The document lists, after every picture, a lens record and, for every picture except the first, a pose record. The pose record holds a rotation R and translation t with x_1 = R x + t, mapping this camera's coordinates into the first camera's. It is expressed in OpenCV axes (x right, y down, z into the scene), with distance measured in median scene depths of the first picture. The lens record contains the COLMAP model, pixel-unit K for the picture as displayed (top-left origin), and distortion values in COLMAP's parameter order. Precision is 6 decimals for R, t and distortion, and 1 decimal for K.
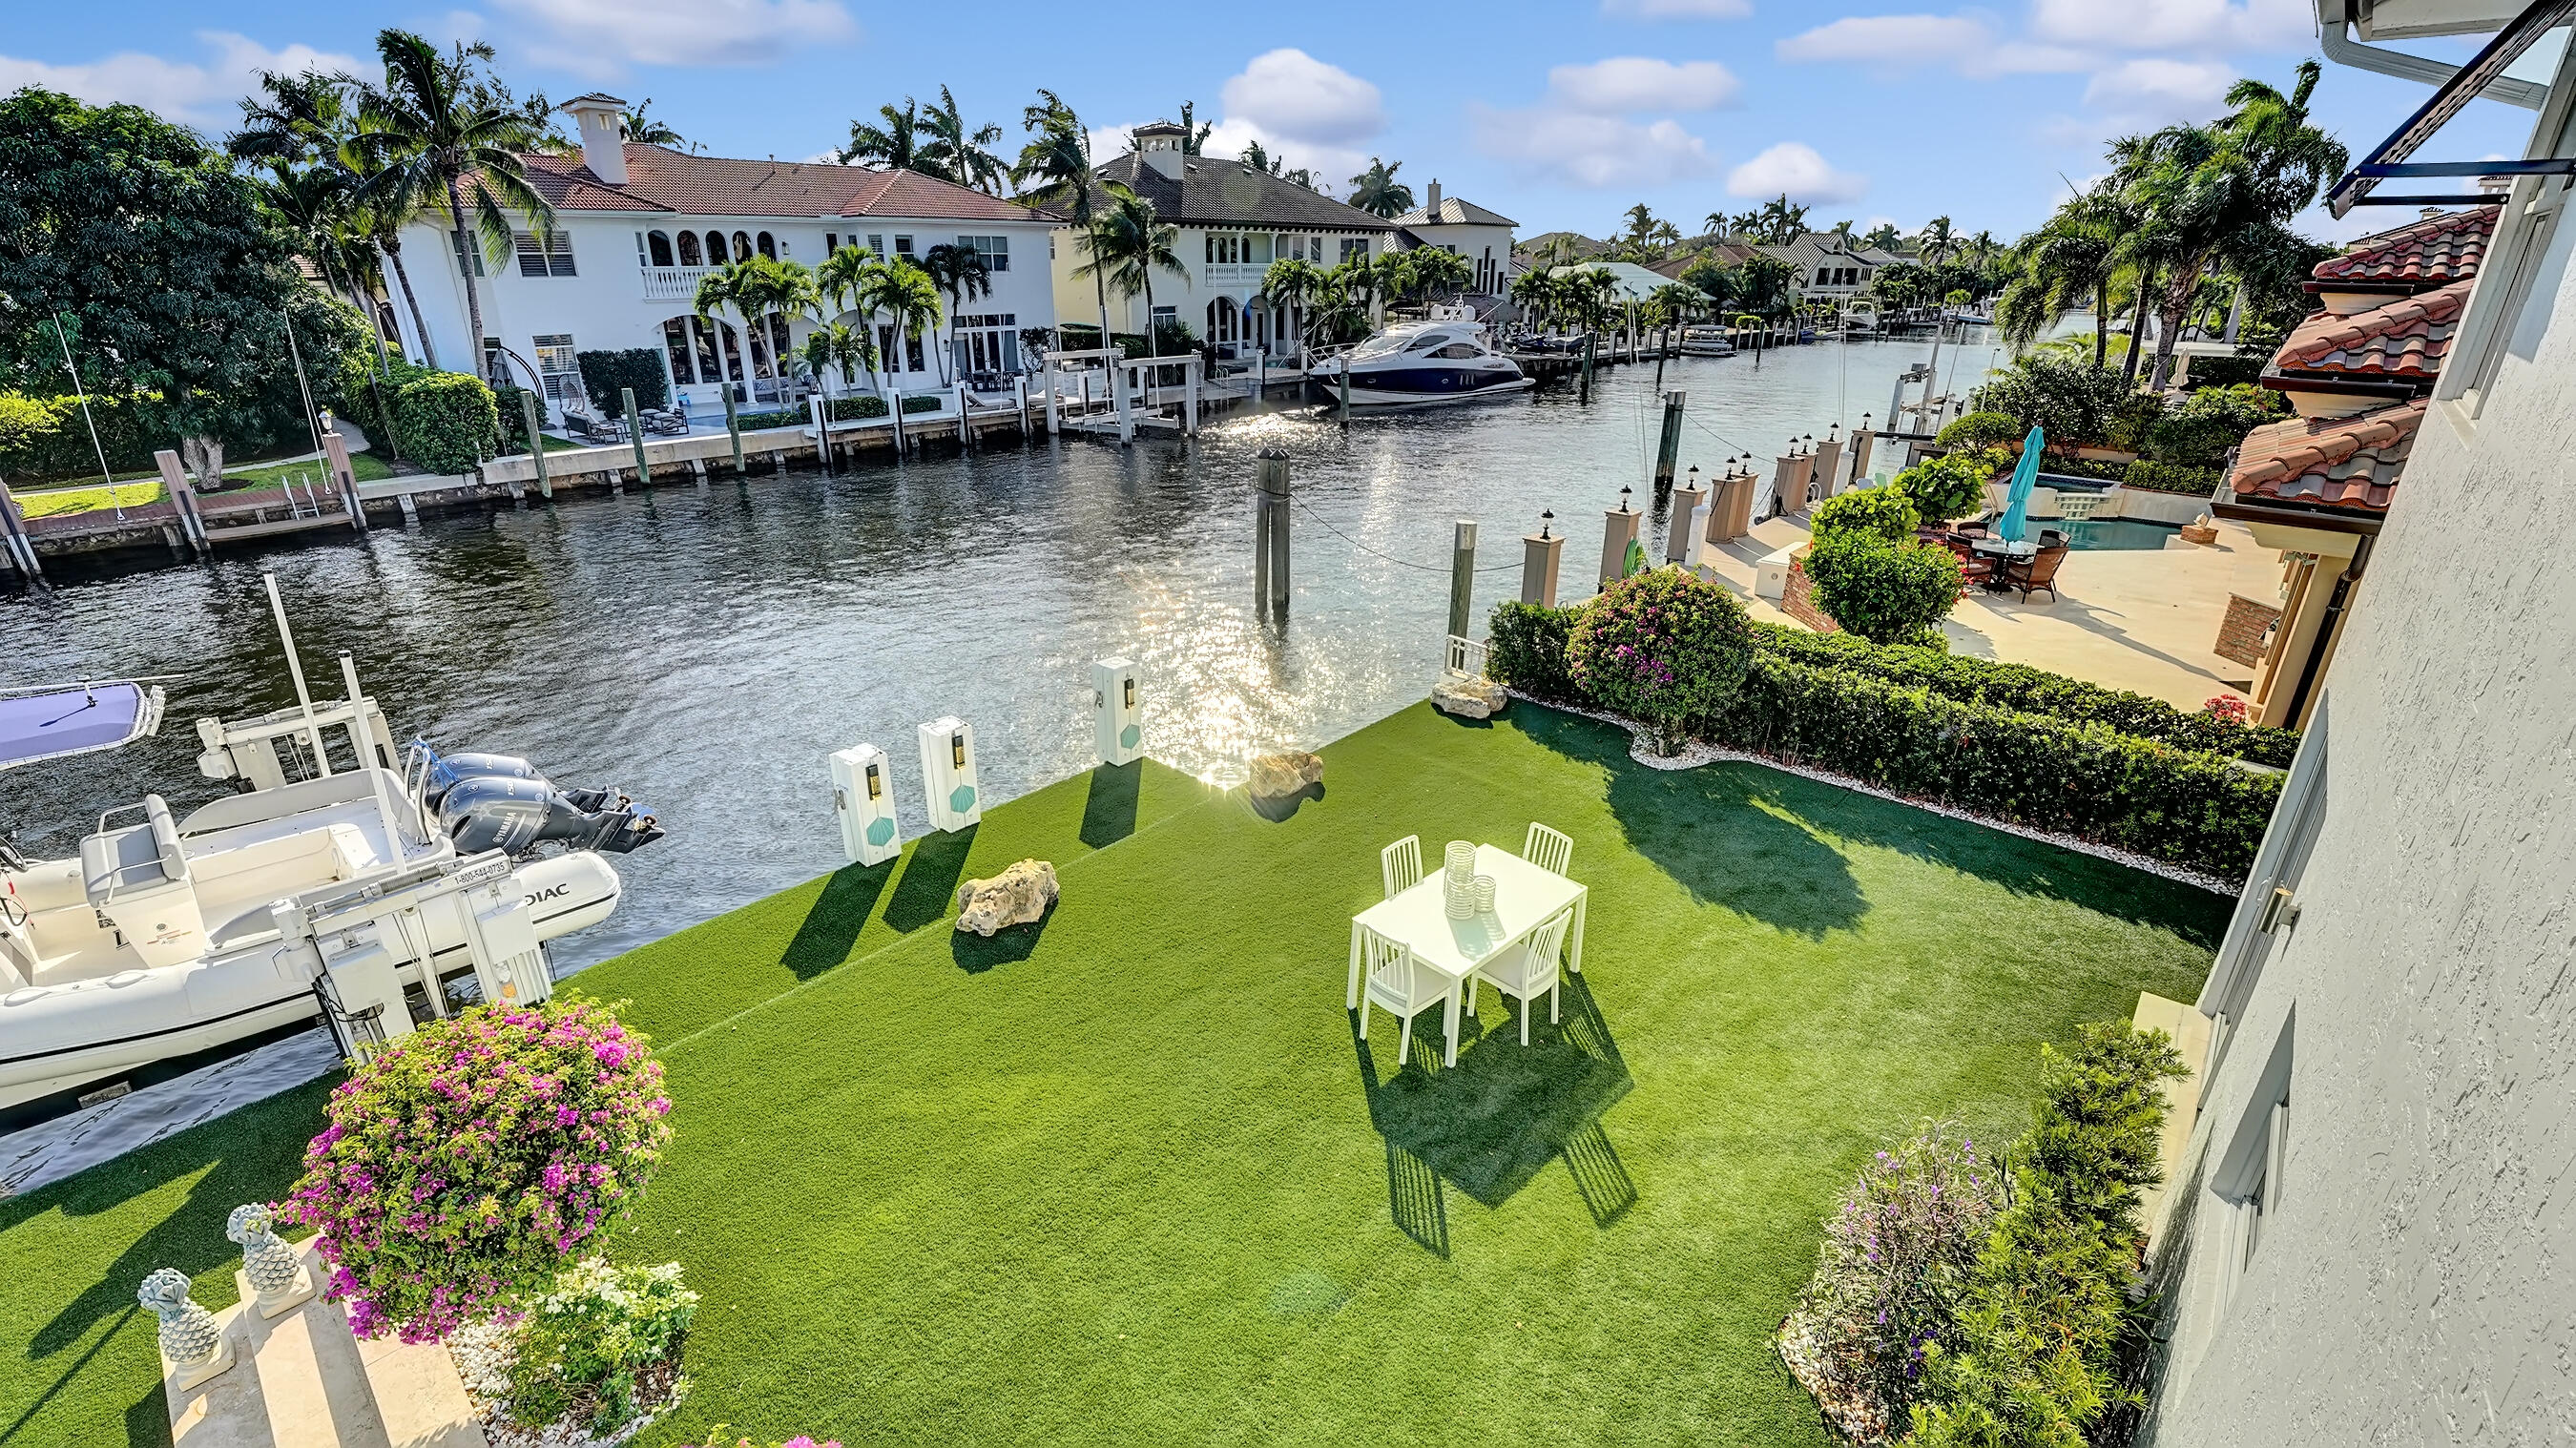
lens RADIAL K [[1105.4, 0, 1288.5], [0, 1105.4, 717.5], [0, 0, 1]] dist [-0.021396, 0.000609]
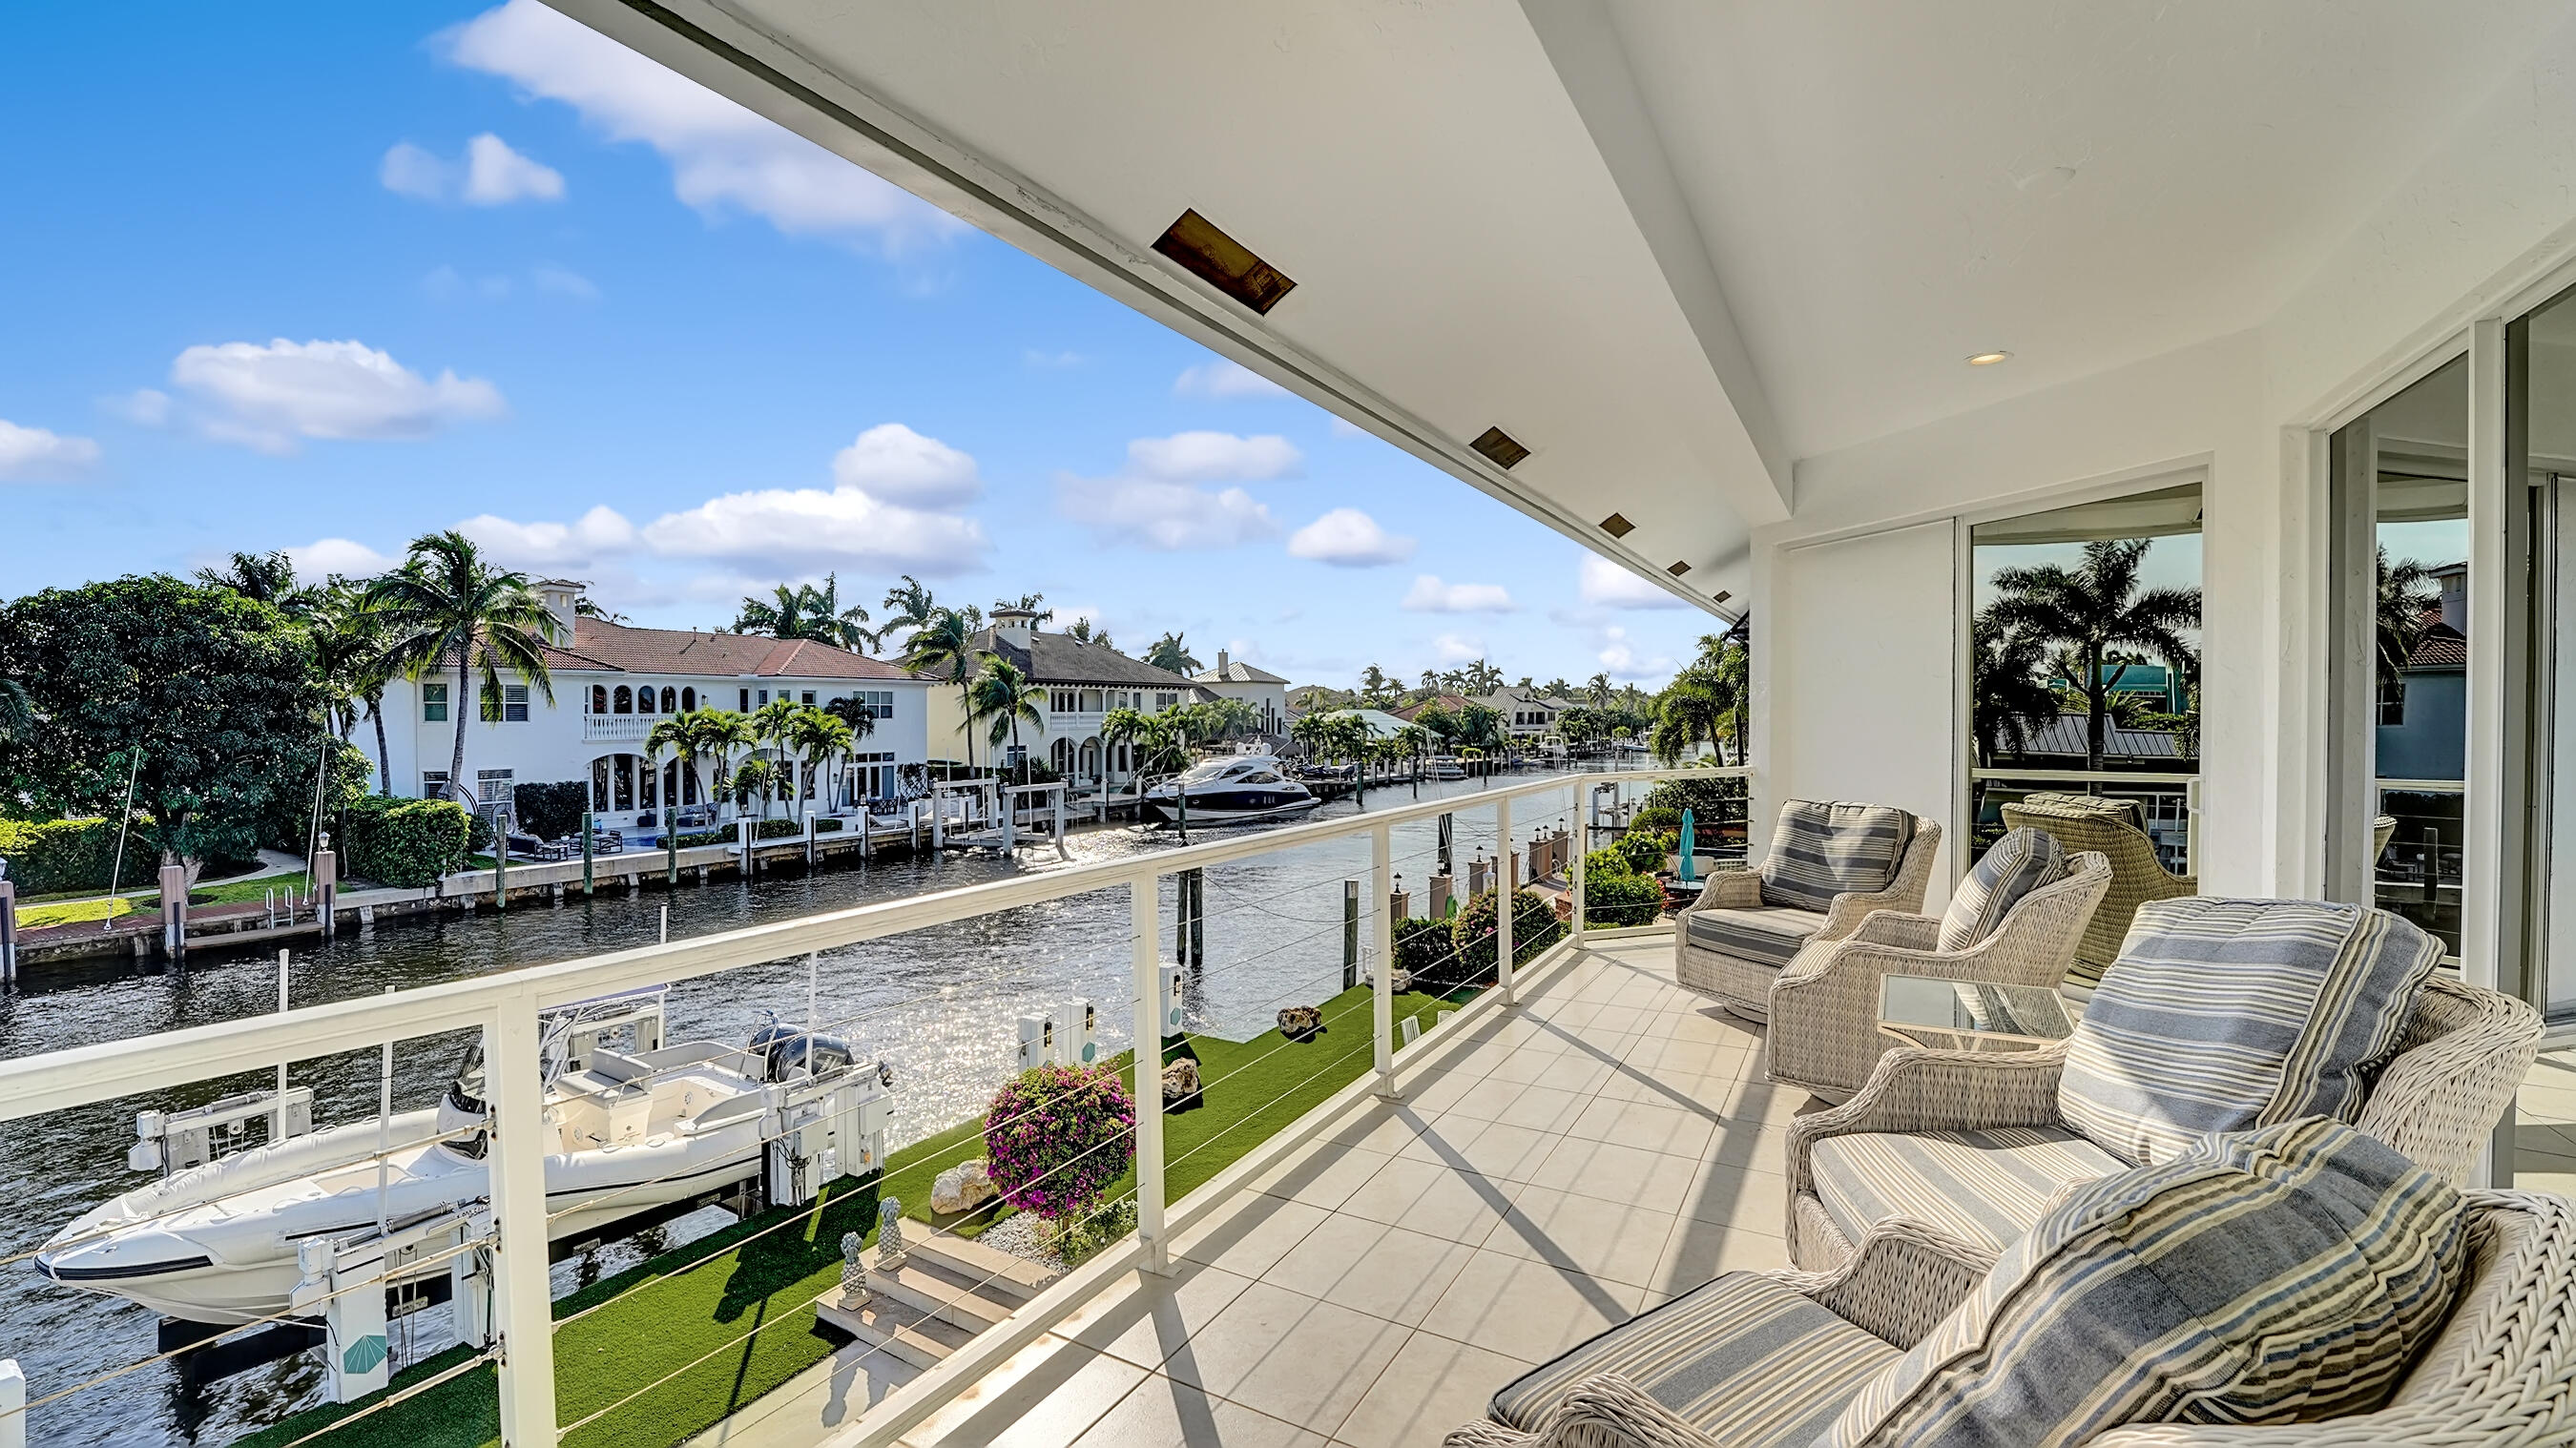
lens RADIAL K [[1048.3, 0, 1283.4], [0, 1048.3, 731.2], [0, 0, 1]] dist [-0.027543, 0.002319]
pose [[0.978608, -0.005137, 0.205669, -0.073981], [0.079303, 0.931852, -0.354066, 0.044237], [-0.189834, 0.362802, 0.912325, -0.115698]]
